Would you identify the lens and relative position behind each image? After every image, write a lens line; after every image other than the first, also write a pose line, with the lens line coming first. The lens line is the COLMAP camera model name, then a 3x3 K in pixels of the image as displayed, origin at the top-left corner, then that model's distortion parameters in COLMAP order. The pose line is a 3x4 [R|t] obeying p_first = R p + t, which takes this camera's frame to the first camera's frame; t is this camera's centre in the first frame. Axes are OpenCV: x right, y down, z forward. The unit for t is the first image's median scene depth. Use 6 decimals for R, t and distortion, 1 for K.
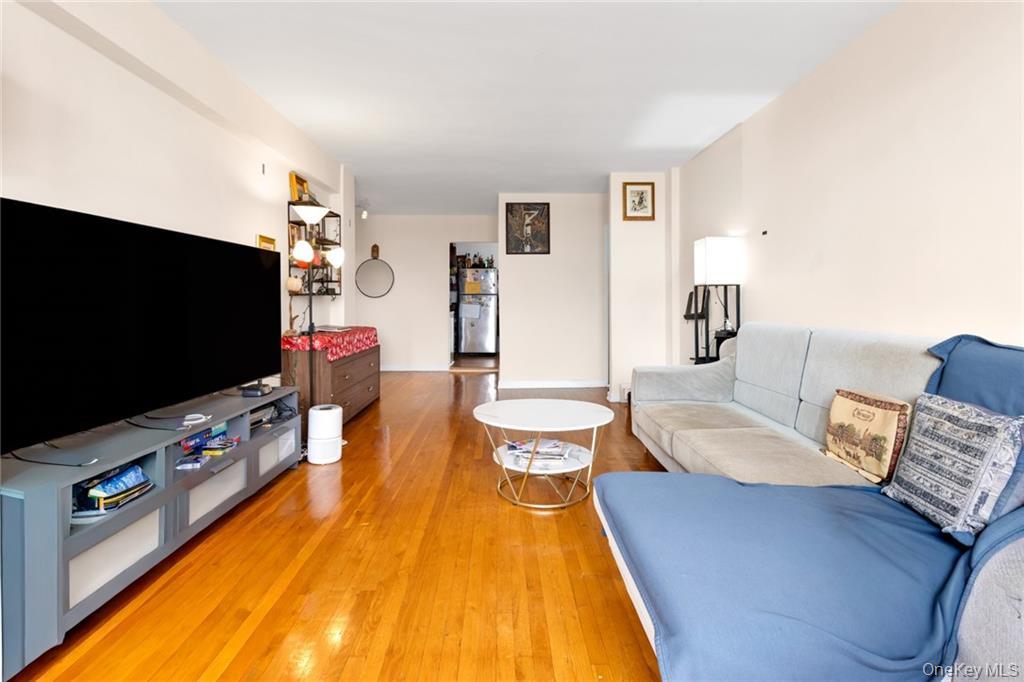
lens RADIAL K [[493.8, 0, 506.5], [0, 493.8, 340.3], [0, 0, 1]] dist [0.001337, 0.000393]
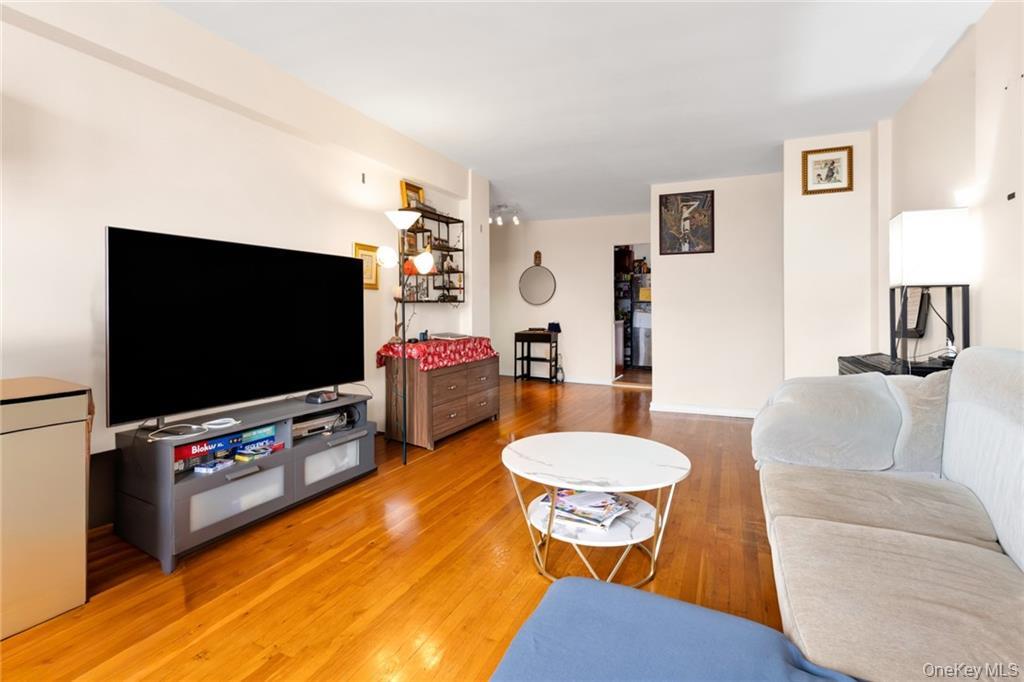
lens RADIAL K [[493.8, 0, 506.5], [0, 493.8, 340.3], [0, 0, 1]] dist [0.001337, 0.000393]
pose [[0.911366, 0.031299, -0.410405, 0.161493], [-0.037978, 0.999245, -0.008130, -0.013037], [0.409840, 0.022996, 0.911867, 0.159871]]
